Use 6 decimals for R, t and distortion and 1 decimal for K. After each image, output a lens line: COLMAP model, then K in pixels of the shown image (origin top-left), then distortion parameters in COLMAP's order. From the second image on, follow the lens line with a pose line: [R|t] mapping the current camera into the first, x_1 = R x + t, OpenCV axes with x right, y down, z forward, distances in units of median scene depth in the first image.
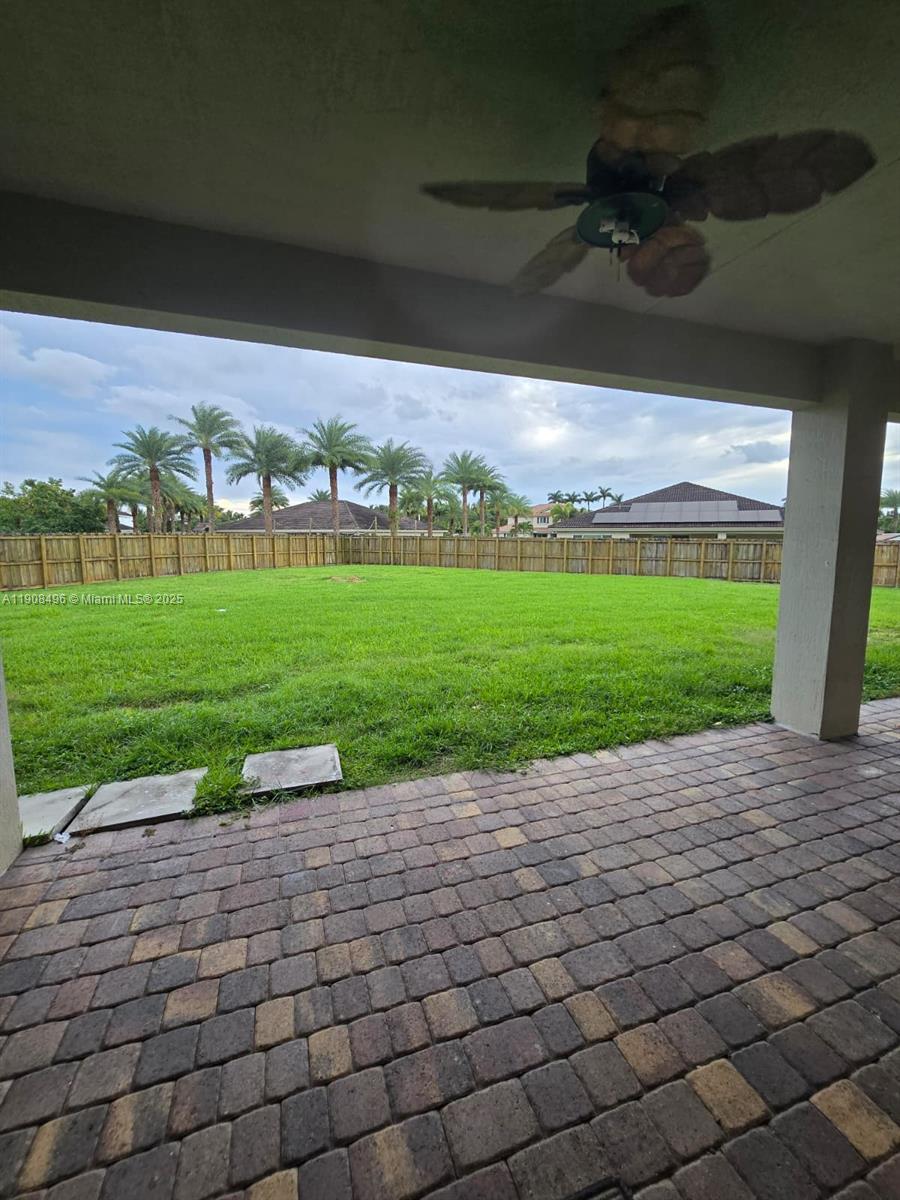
lens RADIAL K [[493.6, 0, 458.8], [0, 493.6, 590.2], [0, 0, 1]] dist [-0.004580, 0.000575]
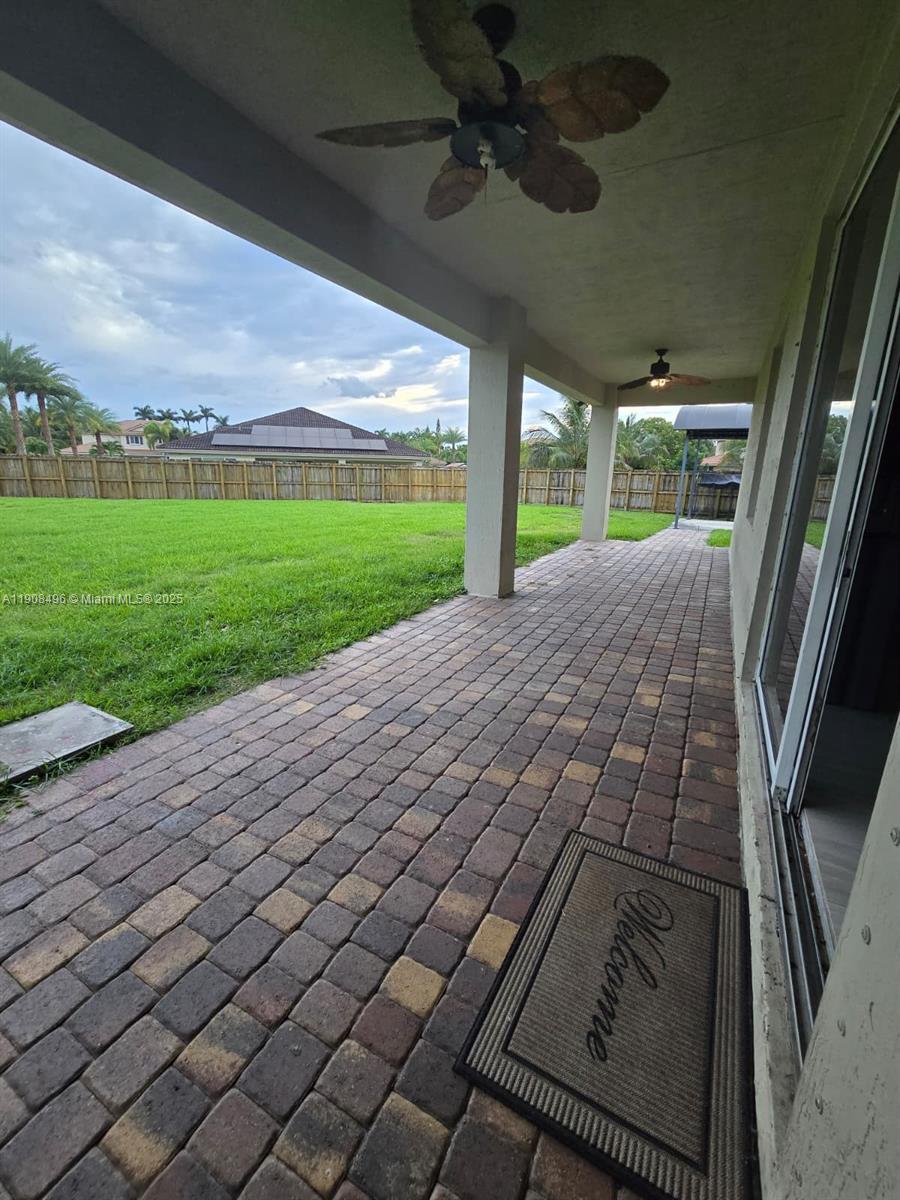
lens RADIAL K [[493.6, 0, 459.2], [0, 493.6, 587.2], [0, 0, 1]] dist [-0.004580, 0.000575]
pose [[0.736456, -0.145829, 0.660580, -0.052637], [0.054065, 0.986053, 0.157404, 0.008193], [-0.674322, -0.080207, 0.734069, 0.007123]]
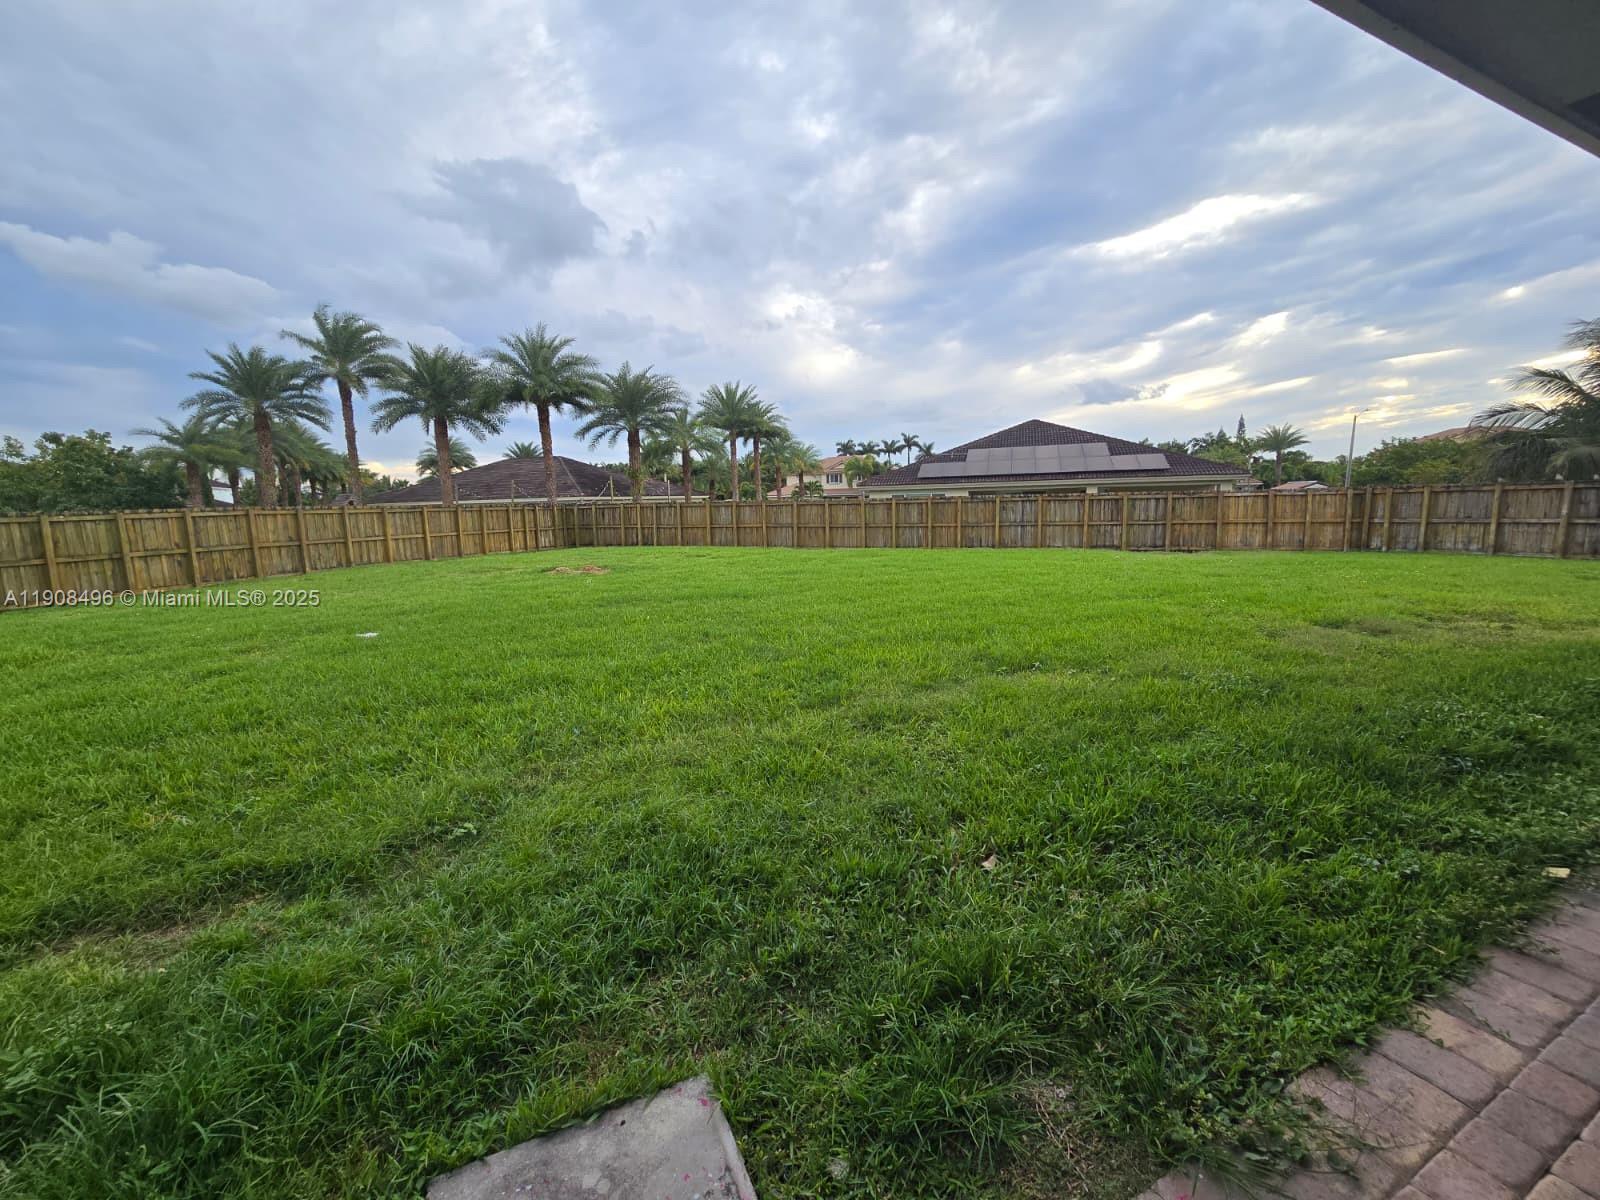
lens RADIAL K [[658.2, 0, 790.3], [0, 658.2, 587.6], [0, 0, 1]] dist [-0.004580, 0.000575]
pose [[0.993262, -0.042861, 0.107673, -0.040947], [0.040896, 0.998955, 0.020392, -0.004399], [-0.108435, -0.015851, 0.993977, 0.100608]]
